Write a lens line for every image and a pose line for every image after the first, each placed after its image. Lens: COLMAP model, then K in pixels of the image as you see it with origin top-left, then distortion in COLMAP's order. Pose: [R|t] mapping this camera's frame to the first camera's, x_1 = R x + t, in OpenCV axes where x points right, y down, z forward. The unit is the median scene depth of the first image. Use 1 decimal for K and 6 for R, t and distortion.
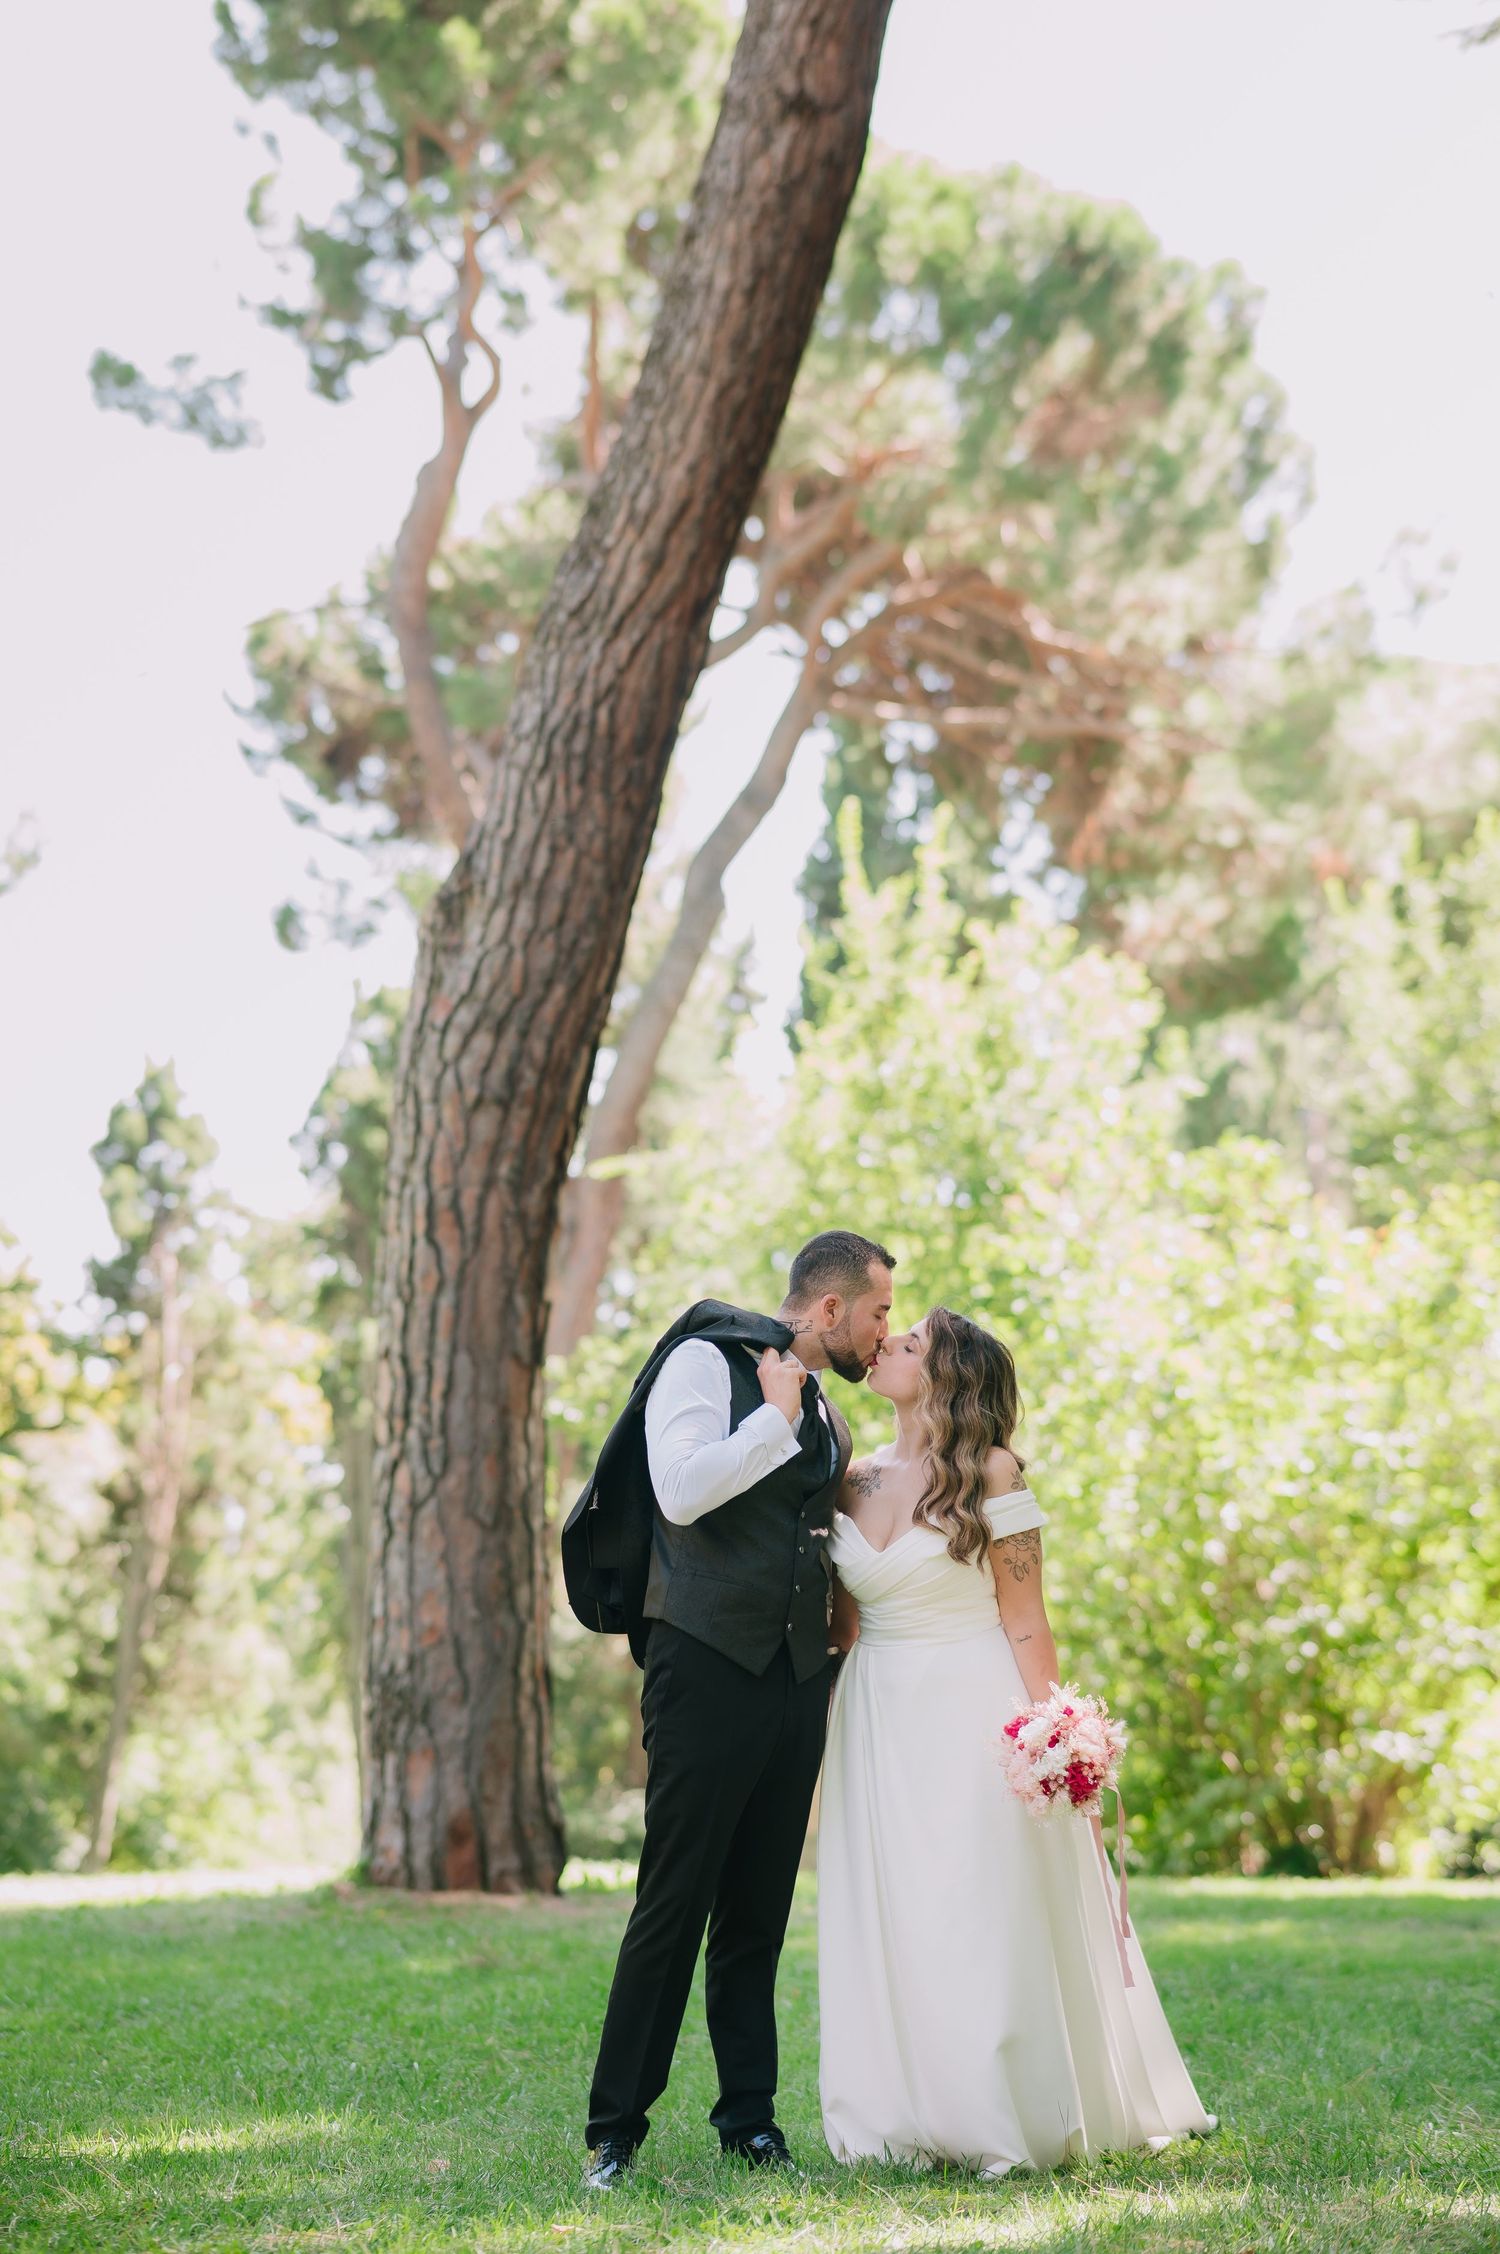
lens RADIAL K [[5505.3, 0, 773.9], [0, 5505.3, 1091.7], [0, 0, 1]] dist [0.318113, 0.000000]
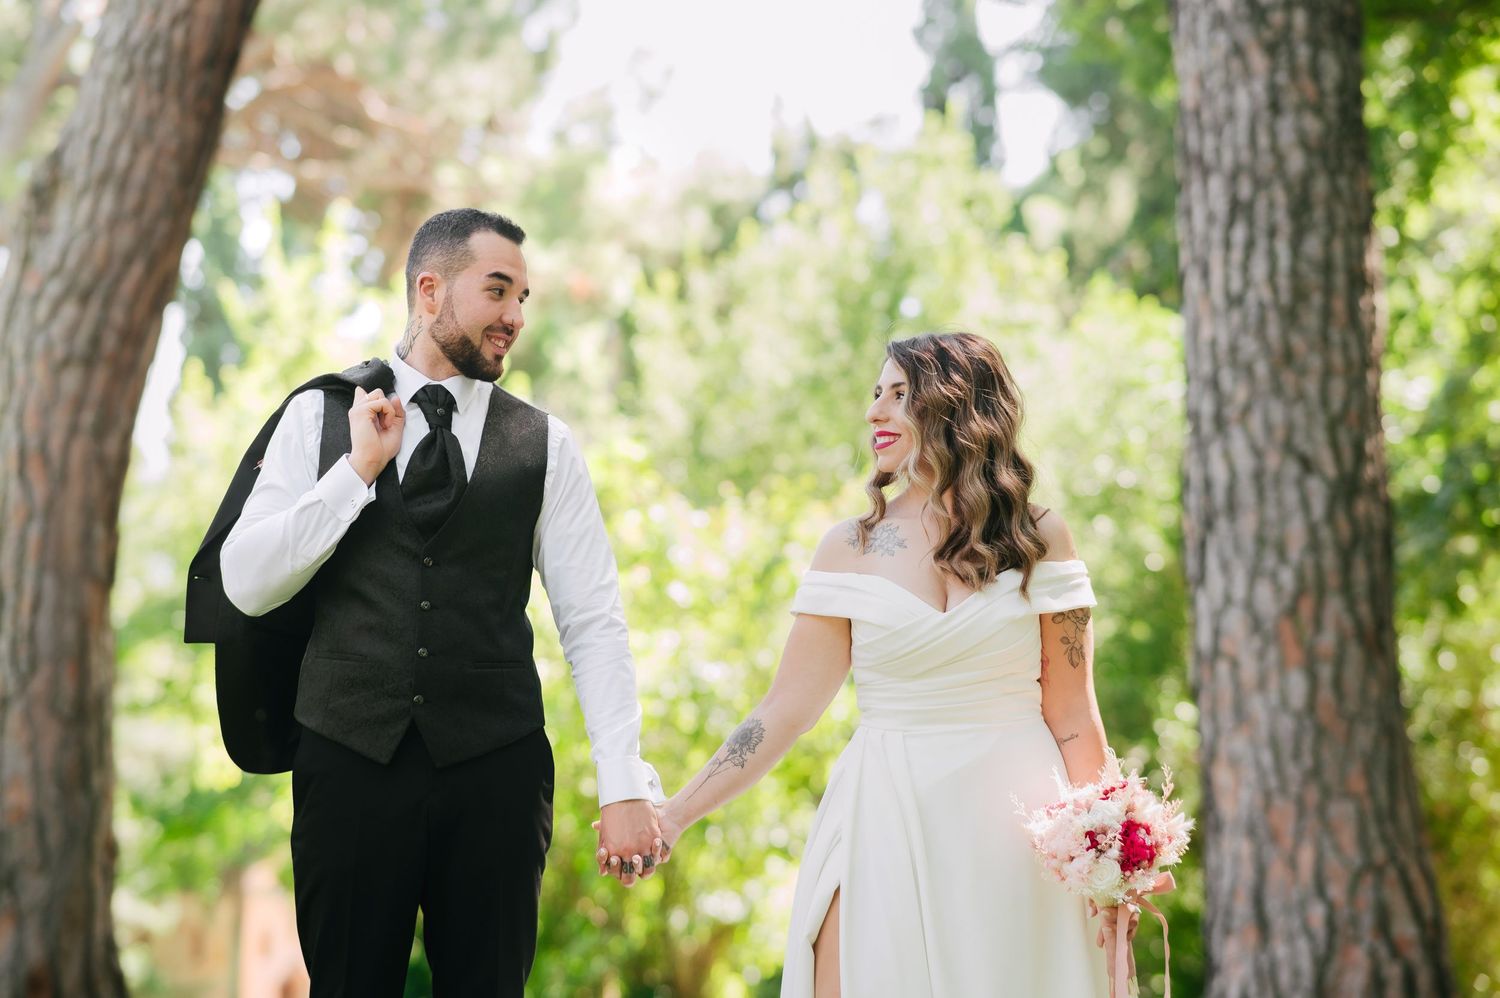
lens RADIAL K [[3663.7, 0, 741.1], [0, 3663.7, 499.3], [0, 0, 1]] dist [0.318113, 0.000000]
pose [[0.984110, 0.019754, 0.176456, -0.038158], [-0.020006, 0.999800, -0.000352, 0.021827], [-0.176428, -0.003183, 0.984308, 0.152328]]
